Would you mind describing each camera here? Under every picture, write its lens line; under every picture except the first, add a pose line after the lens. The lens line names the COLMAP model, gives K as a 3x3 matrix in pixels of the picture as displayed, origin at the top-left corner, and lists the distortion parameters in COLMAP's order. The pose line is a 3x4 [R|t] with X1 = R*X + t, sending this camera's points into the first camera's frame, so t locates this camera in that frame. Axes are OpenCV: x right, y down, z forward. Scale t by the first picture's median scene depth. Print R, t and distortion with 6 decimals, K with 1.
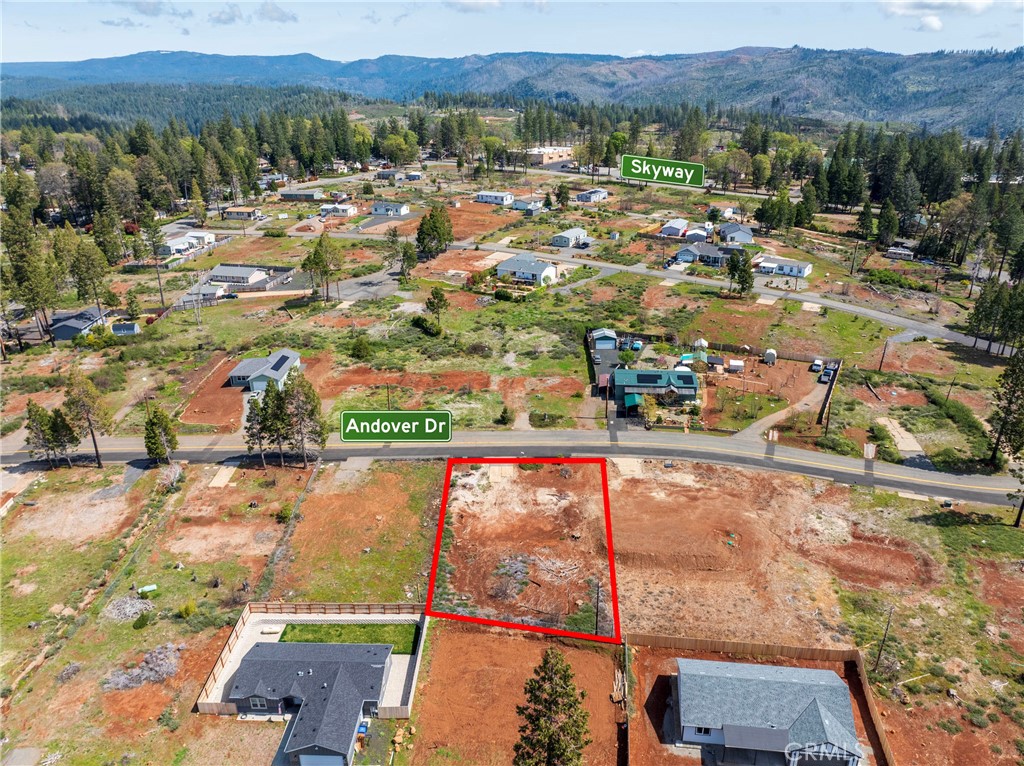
lens RADIAL K [[721.6, 0, 520.4], [0, 721.6, 381.8], [0, 0, 1]] dist [-0.042897, 0.009669]
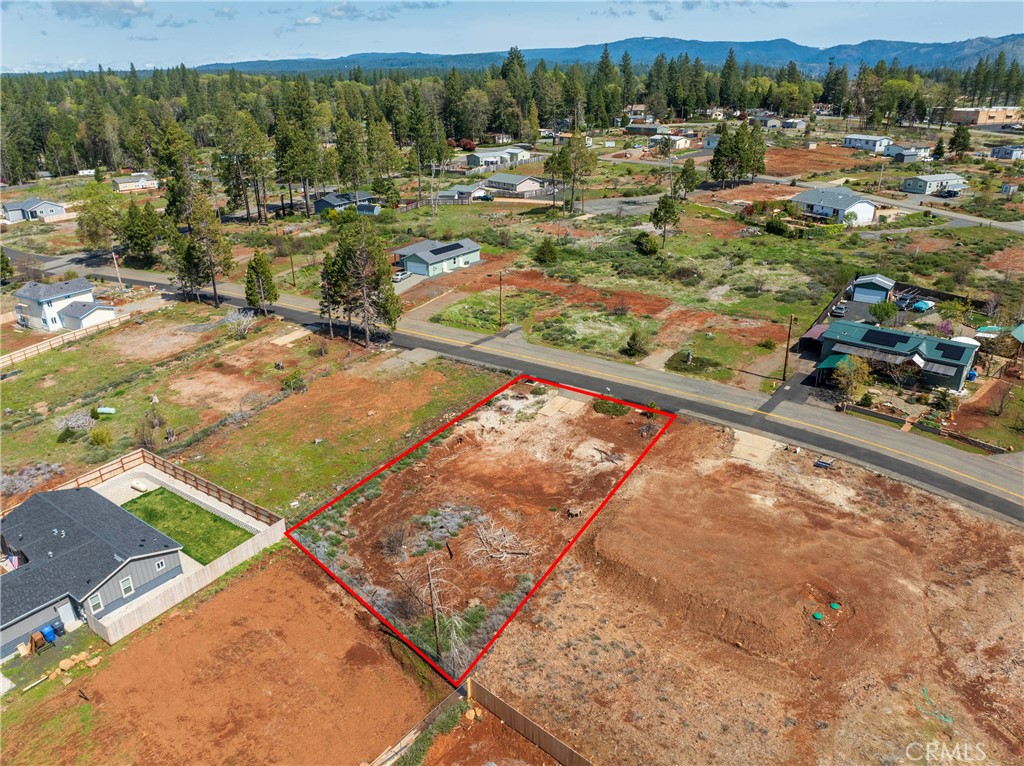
lens RADIAL K [[721.6, 0, 520.2], [0, 721.6, 383.0], [0, 0, 1]] dist [-0.042897, 0.009669]
pose [[0.828271, 0.218448, -0.515992, 0.254622], [-0.210832, 0.974701, 0.074217, 0.054617], [0.519150, 0.047316, 0.853372, 0.344661]]
